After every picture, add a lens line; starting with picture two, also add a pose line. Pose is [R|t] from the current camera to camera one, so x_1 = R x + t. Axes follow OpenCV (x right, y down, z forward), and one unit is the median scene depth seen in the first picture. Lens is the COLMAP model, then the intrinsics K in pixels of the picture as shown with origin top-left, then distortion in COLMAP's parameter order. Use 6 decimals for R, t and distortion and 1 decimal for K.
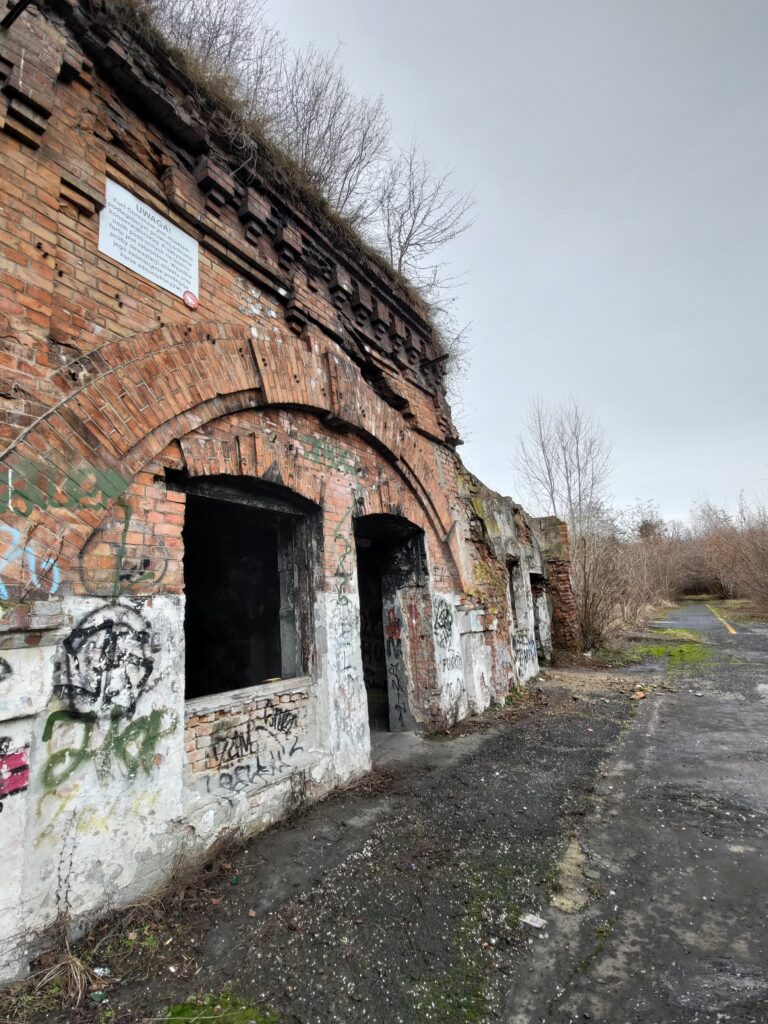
lens RADIAL K [[498.2, 0, 384.3], [0, 498.2, 502.7], [0, 0, 1]] dist [0.003098, -0.001211]
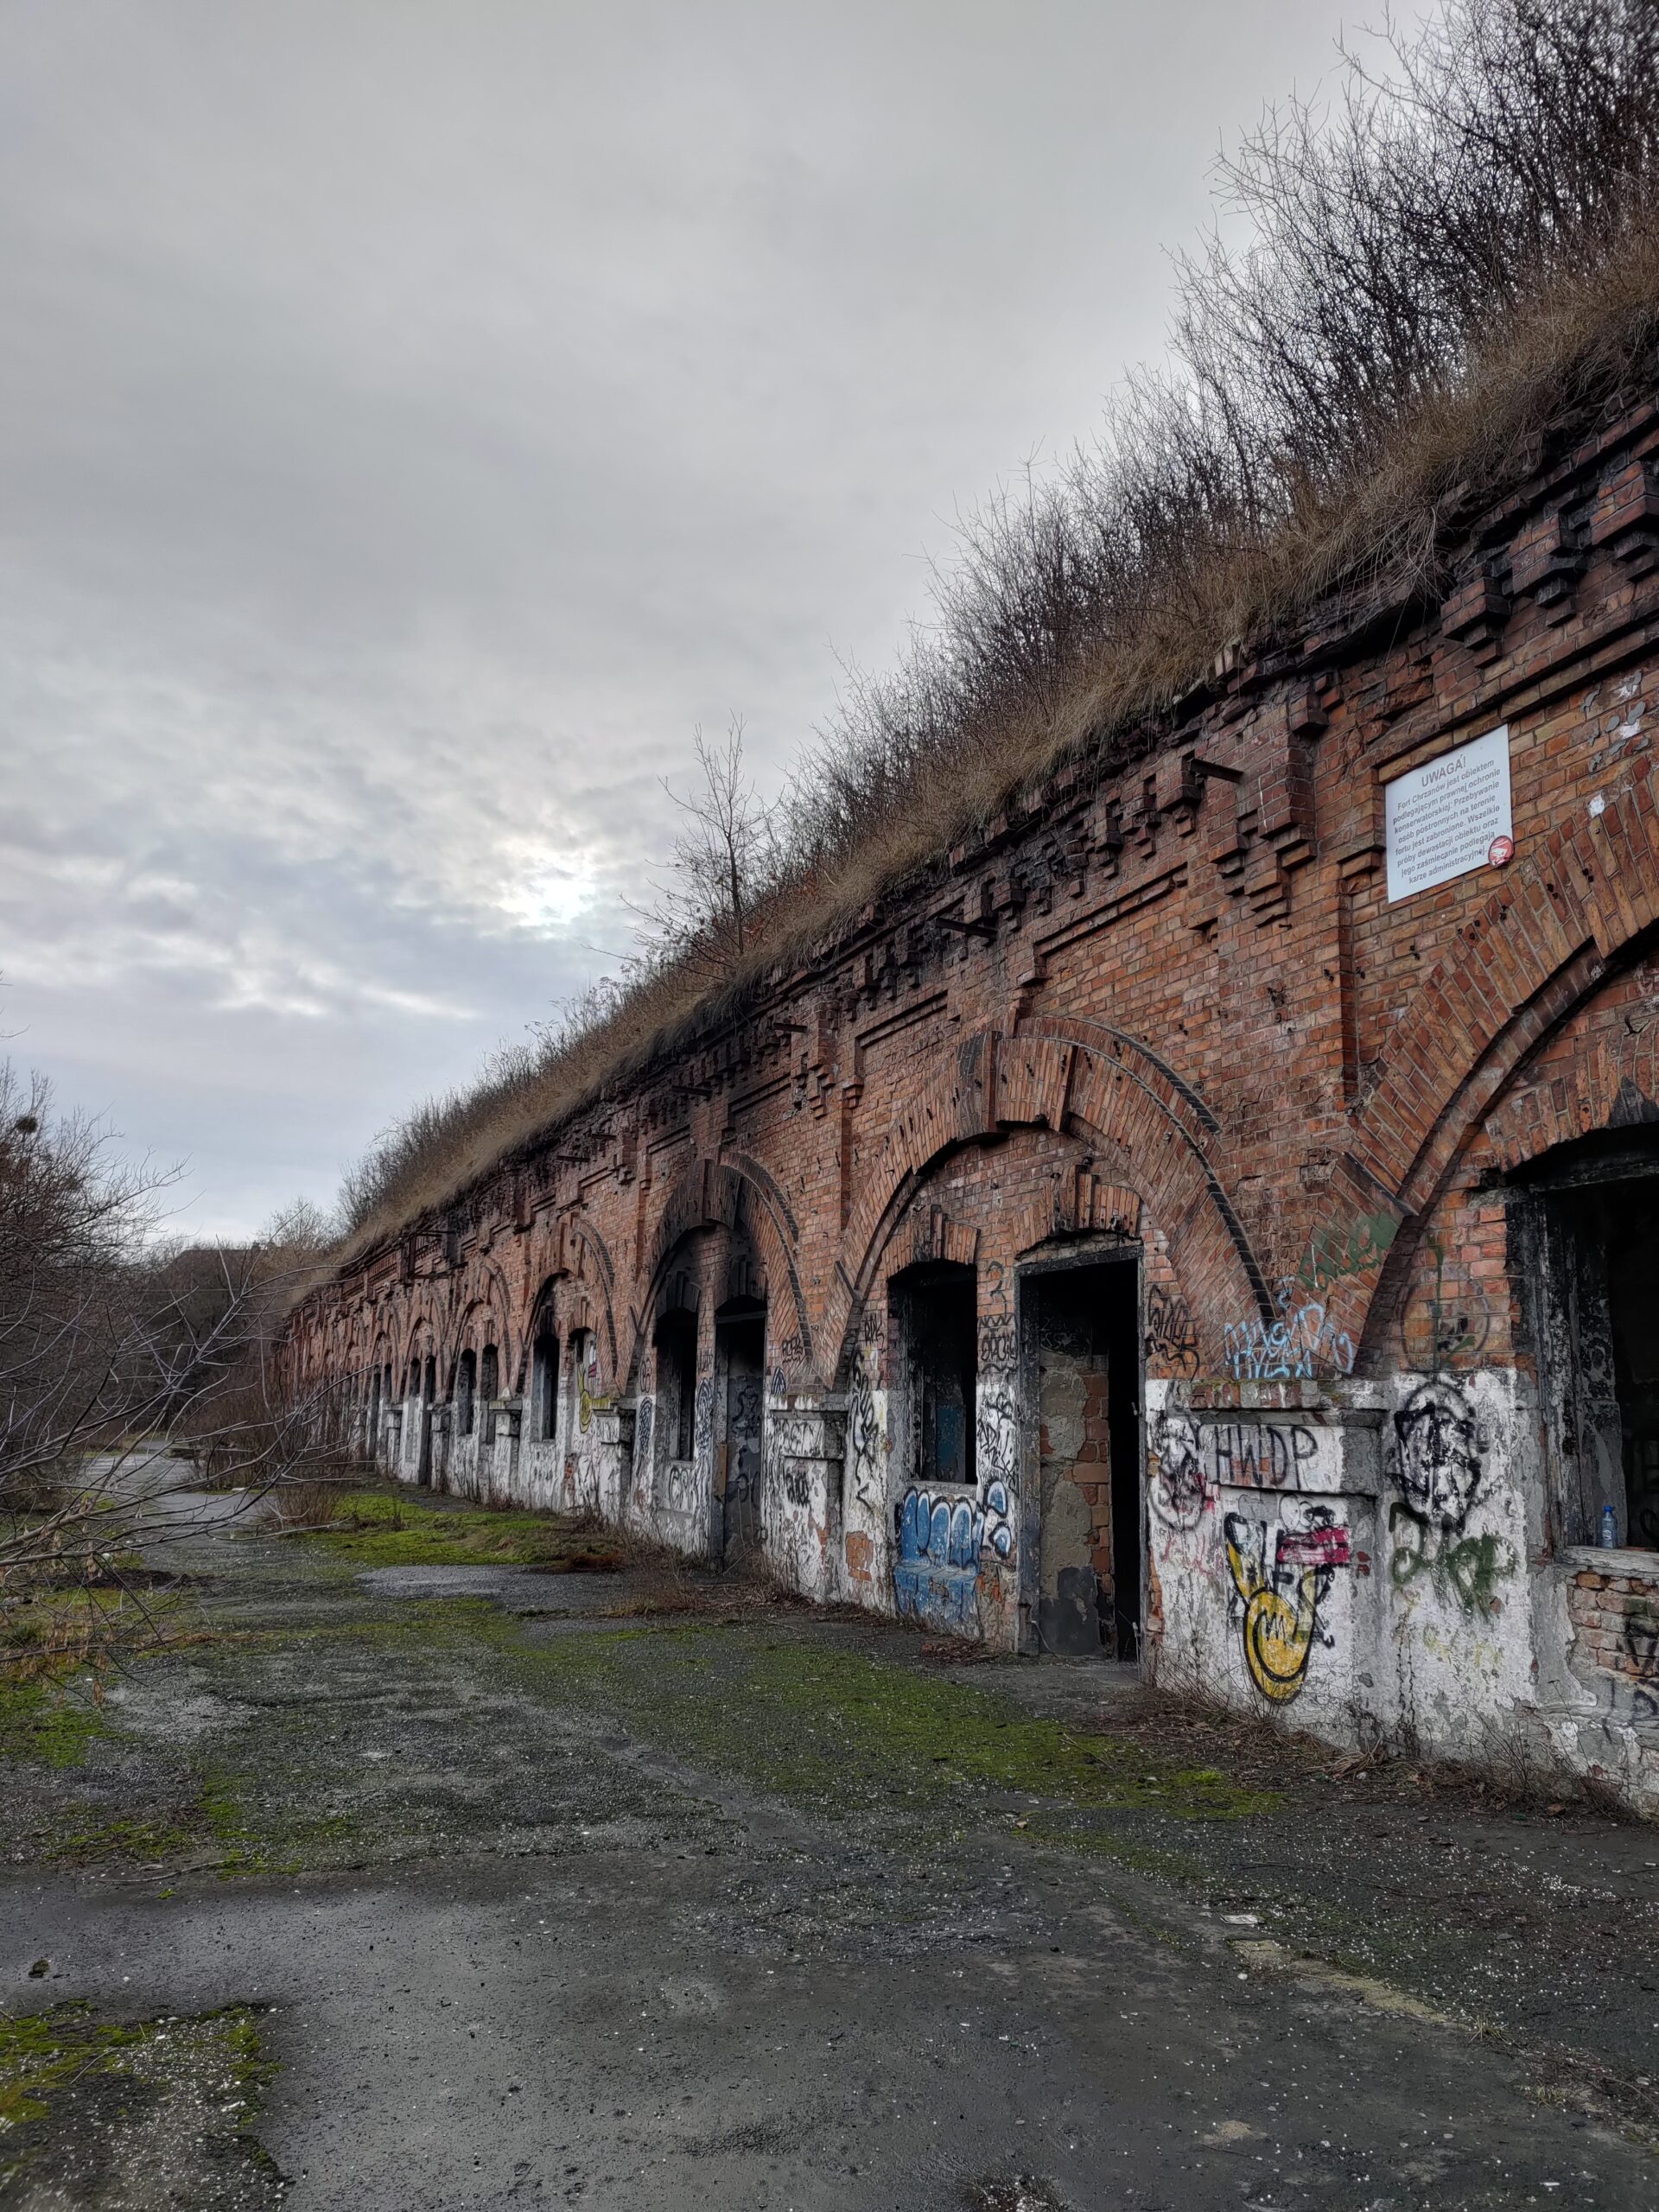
lens RADIAL K [[1725.6, 0, 828.0], [0, 1725.6, 1108.5], [0, 0, 1]] dist [0.000857, -0.000819]
pose [[-0.601453, -0.091709, -0.793627, 2.069850], [0.187345, 0.949499, -0.251702, 0.288101], [0.776631, -0.300069, -0.553898, 1.809011]]
